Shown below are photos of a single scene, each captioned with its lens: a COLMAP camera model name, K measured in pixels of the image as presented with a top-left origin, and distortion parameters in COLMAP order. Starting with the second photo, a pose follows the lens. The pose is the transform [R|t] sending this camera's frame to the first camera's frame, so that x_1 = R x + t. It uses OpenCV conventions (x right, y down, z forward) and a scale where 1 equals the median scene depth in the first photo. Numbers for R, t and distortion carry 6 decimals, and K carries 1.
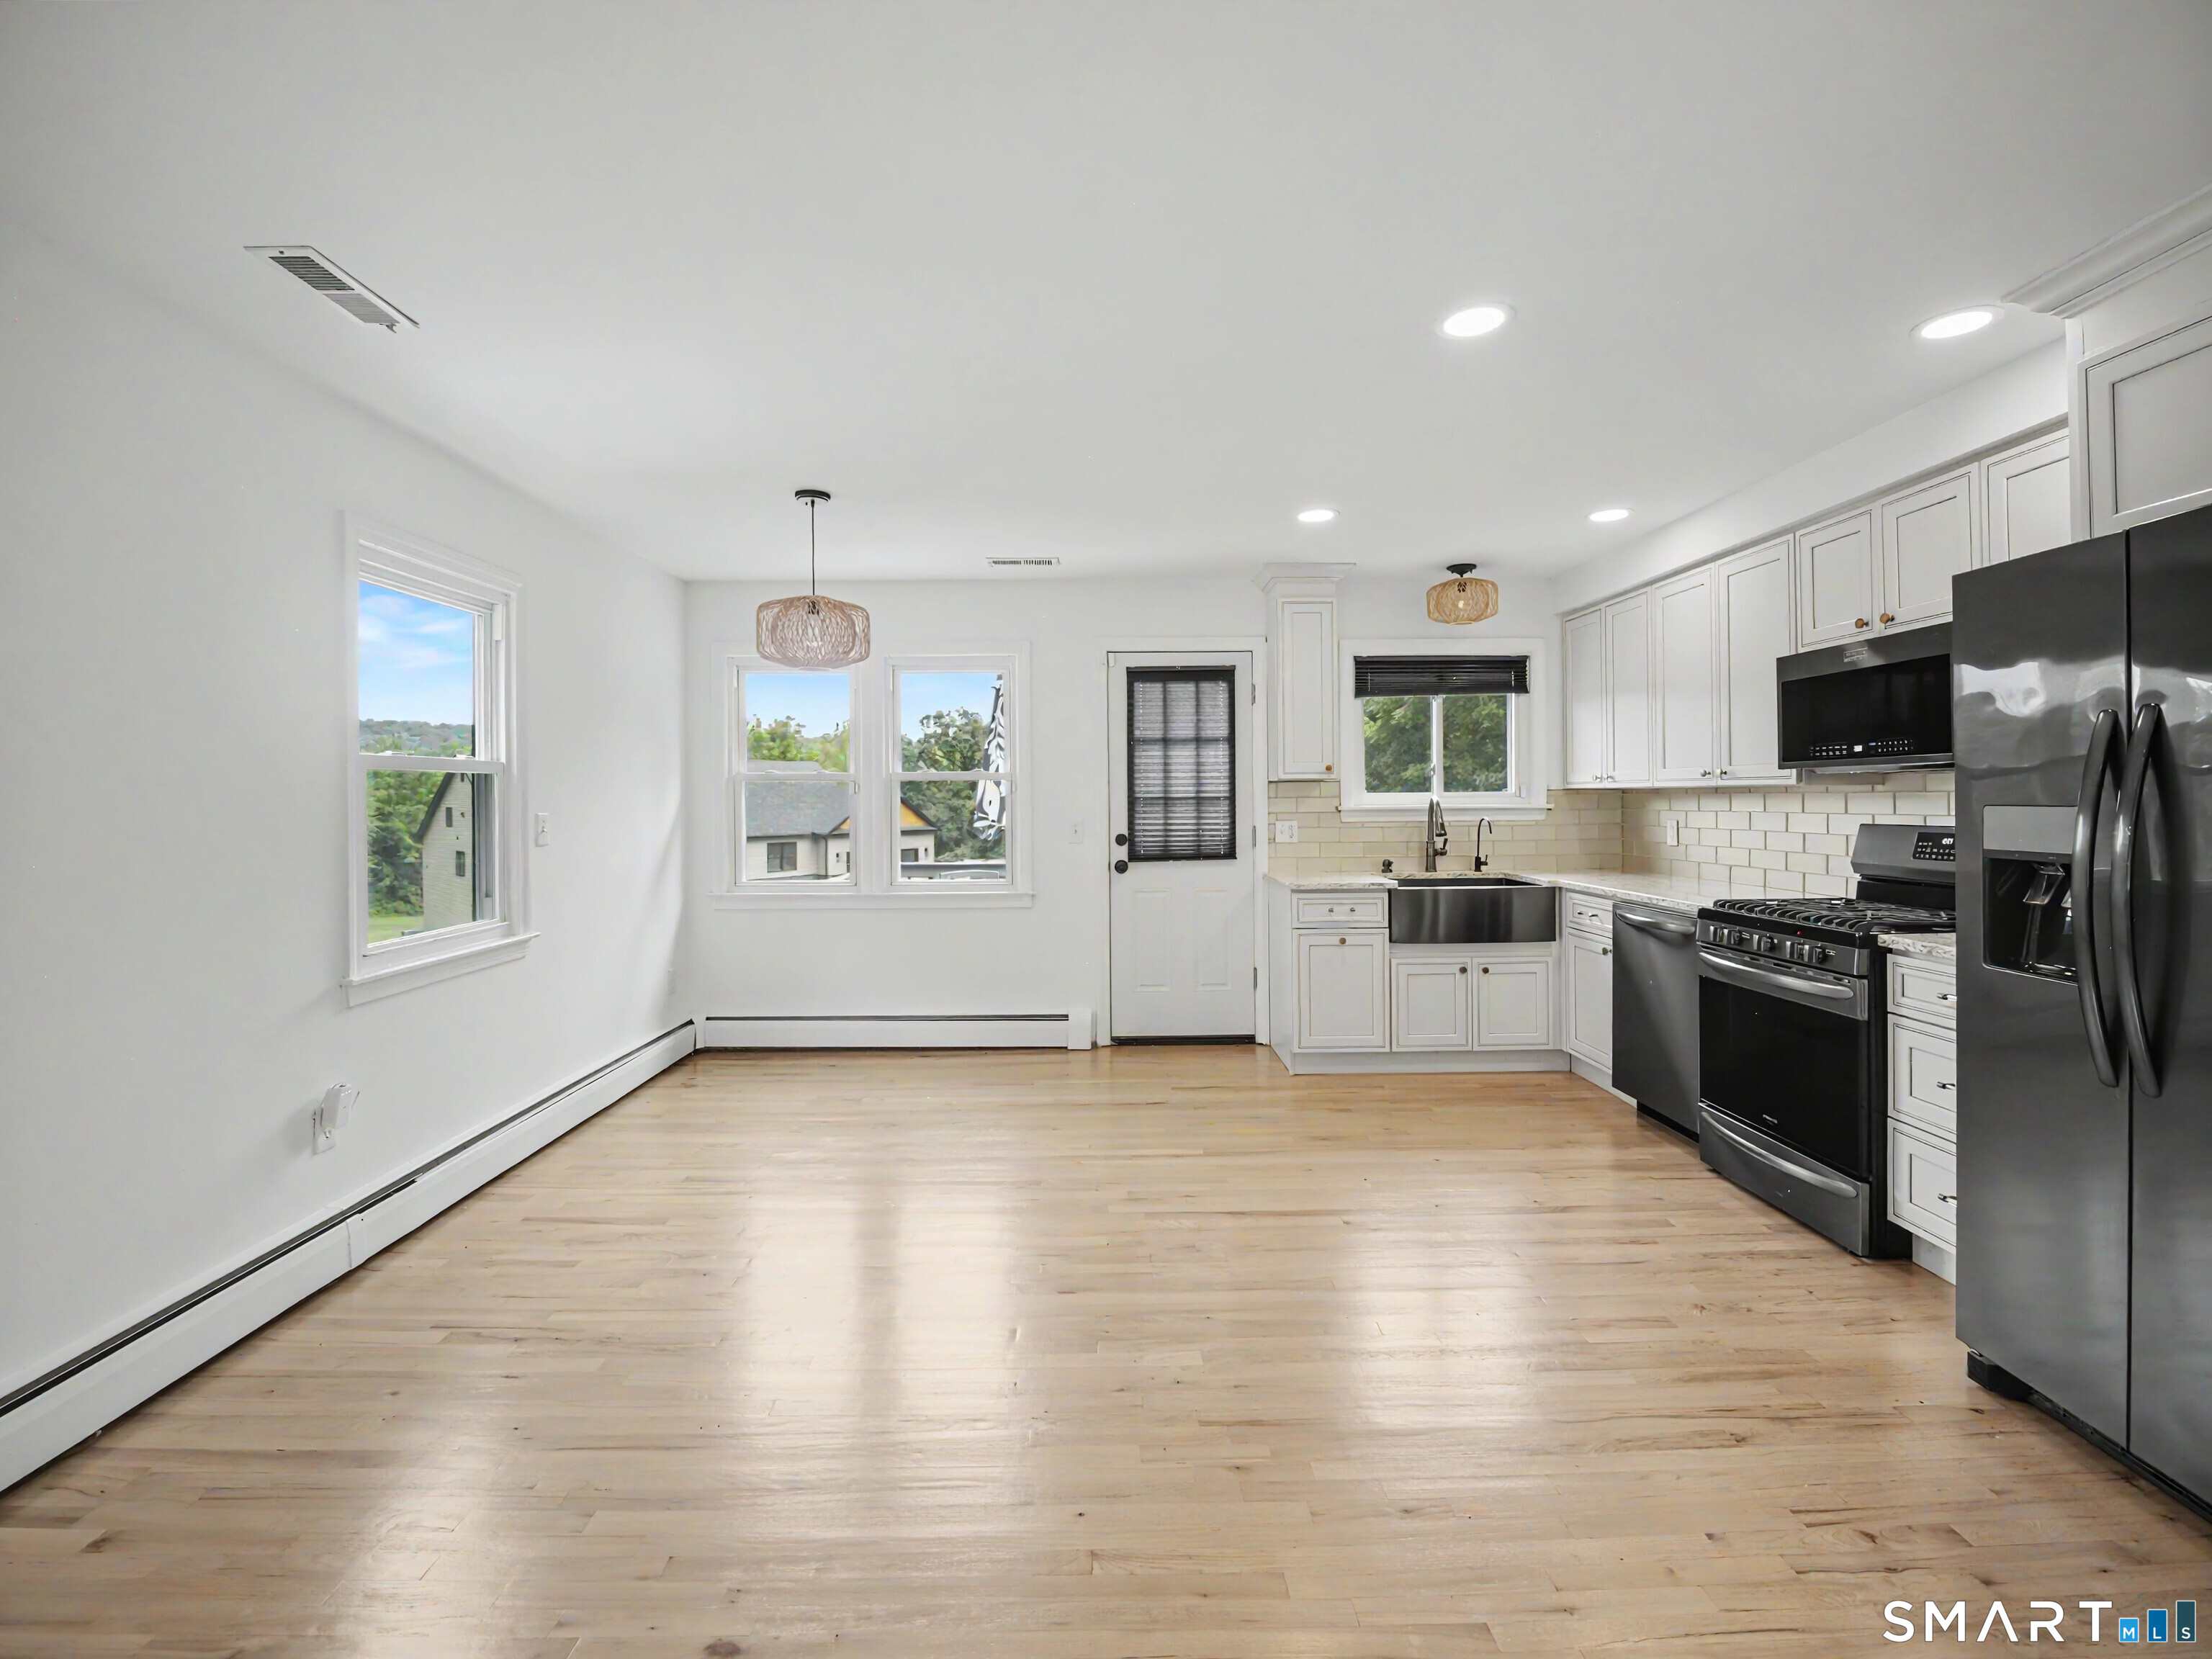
lens RADIAL K [[1011.3, 0, 1103.9], [0, 1011.3, 796.9], [0, 0, 1]] dist [-0.020216, -0.000336]
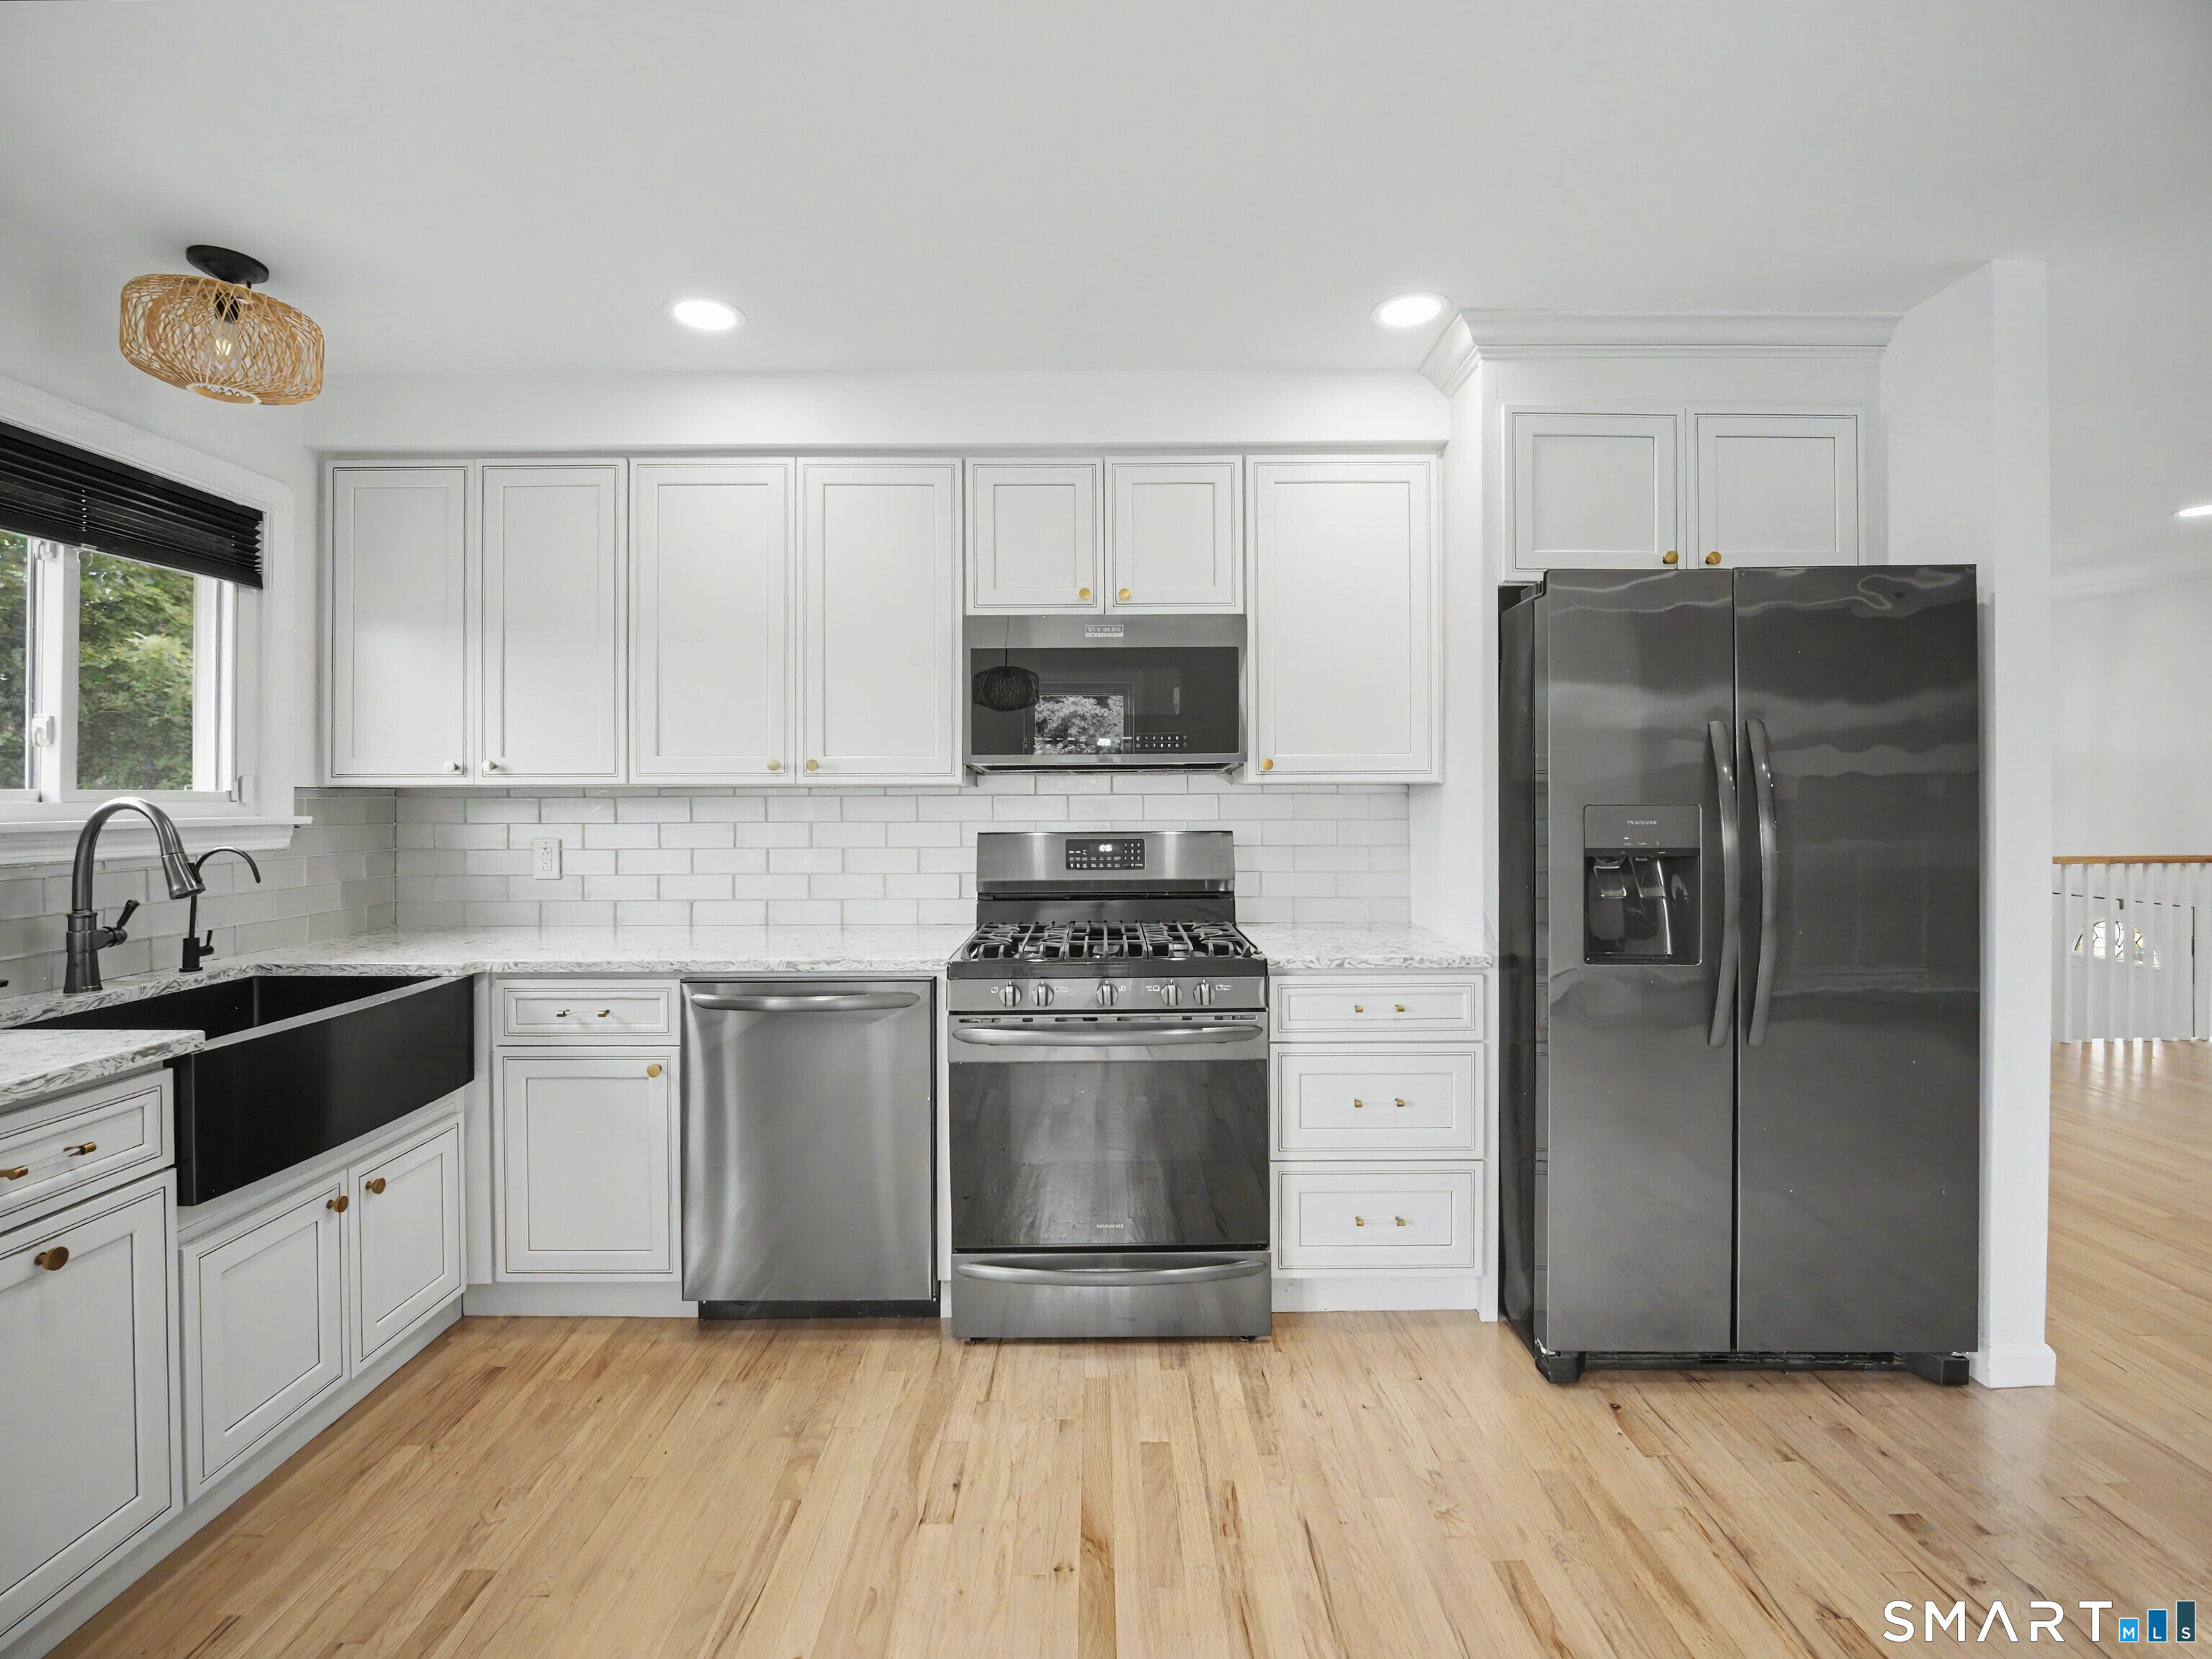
lens RADIAL K [[1011.3, 0, 1103.9], [0, 1011.3, 796.9], [0, 0, 1]] dist [-0.020216, -0.000336]
pose [[0.009796, 0.010769, 0.999894, -0.063406], [0.002805, 0.999938, -0.010797, 0.004830], [-0.999948, 0.002910, 0.009765, 0.671099]]
